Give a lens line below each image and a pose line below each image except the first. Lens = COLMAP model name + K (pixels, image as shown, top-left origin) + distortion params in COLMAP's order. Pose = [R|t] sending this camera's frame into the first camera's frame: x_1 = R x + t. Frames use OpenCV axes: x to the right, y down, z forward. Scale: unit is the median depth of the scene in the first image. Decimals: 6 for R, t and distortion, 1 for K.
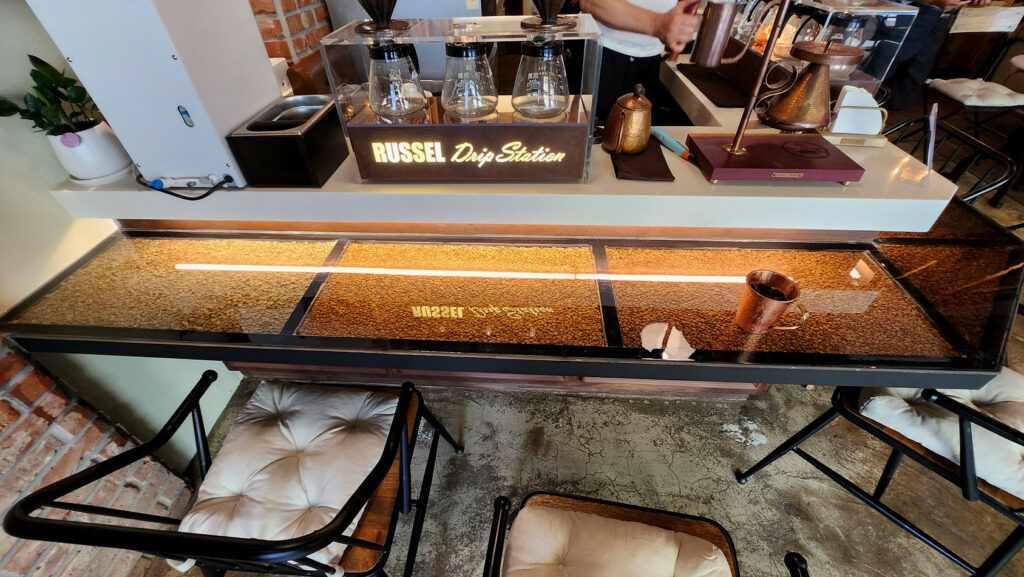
lens RADIAL K [[408.3, 0, 502.1], [0, 408.3, 283.2], [0, 0, 1]] dist [-0.017290, -0.000230]
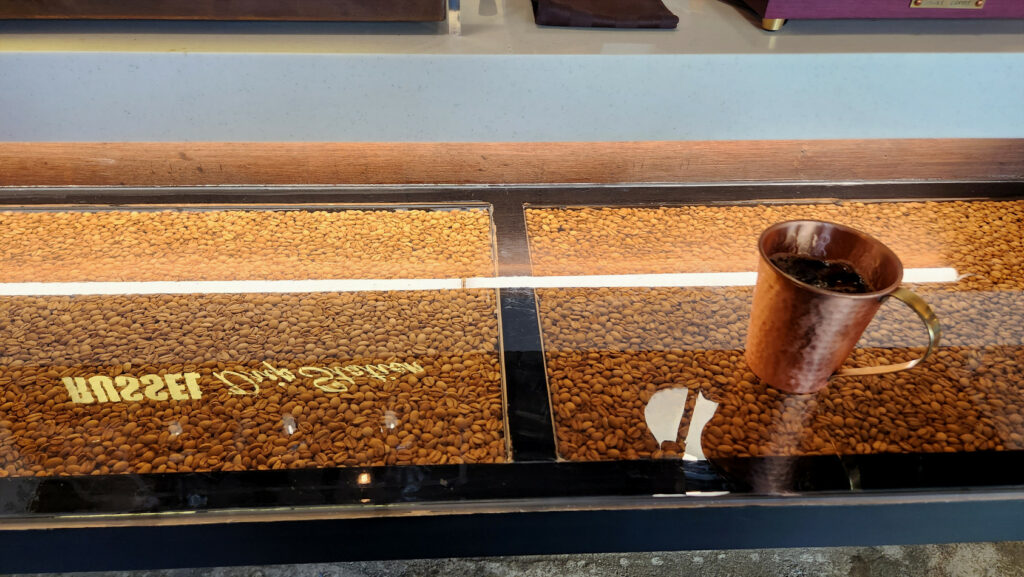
lens RADIAL K [[687.7, 0, 494.5], [0, 687.7, 282.2], [0, 0, 1]] dist [0.069989, -0.064534]
pose [[0.992653, -0.035053, 0.115804, 0.143186], [0.043133, 0.996751, -0.068020, 0.034581], [-0.113044, 0.072516, 0.990940, 0.328109]]
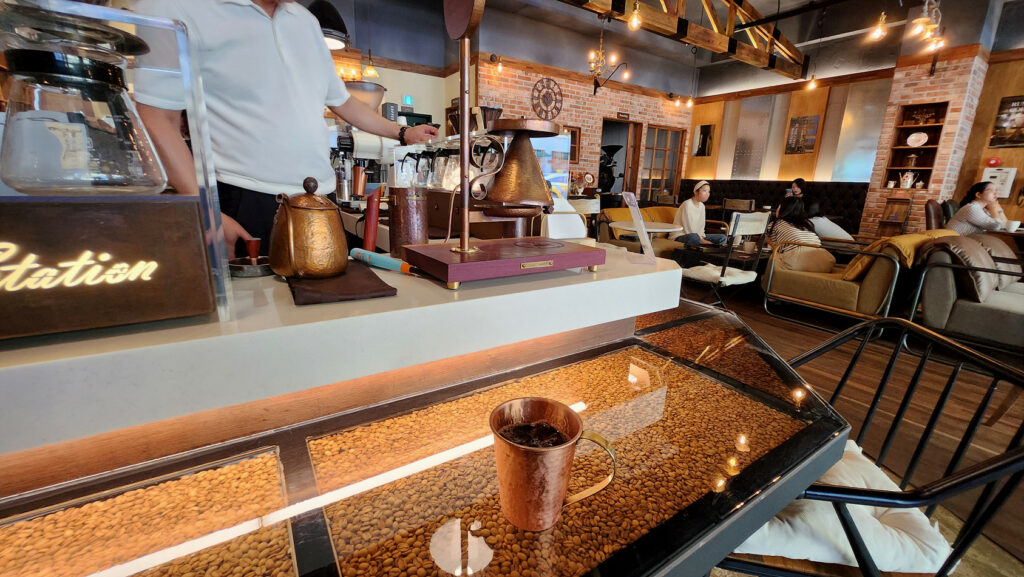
lens RADIAL K [[408.3, 0, 502.1], [0, 408.3, 283.2], [0, 0, 1]] dist [-0.017290, -0.000230]
pose [[0.806606, -0.098972, 0.582744, 0.176897], [0.356287, 0.868063, -0.345725, 0.003960], [-0.471642, 0.486488, 0.735447, 0.422828]]
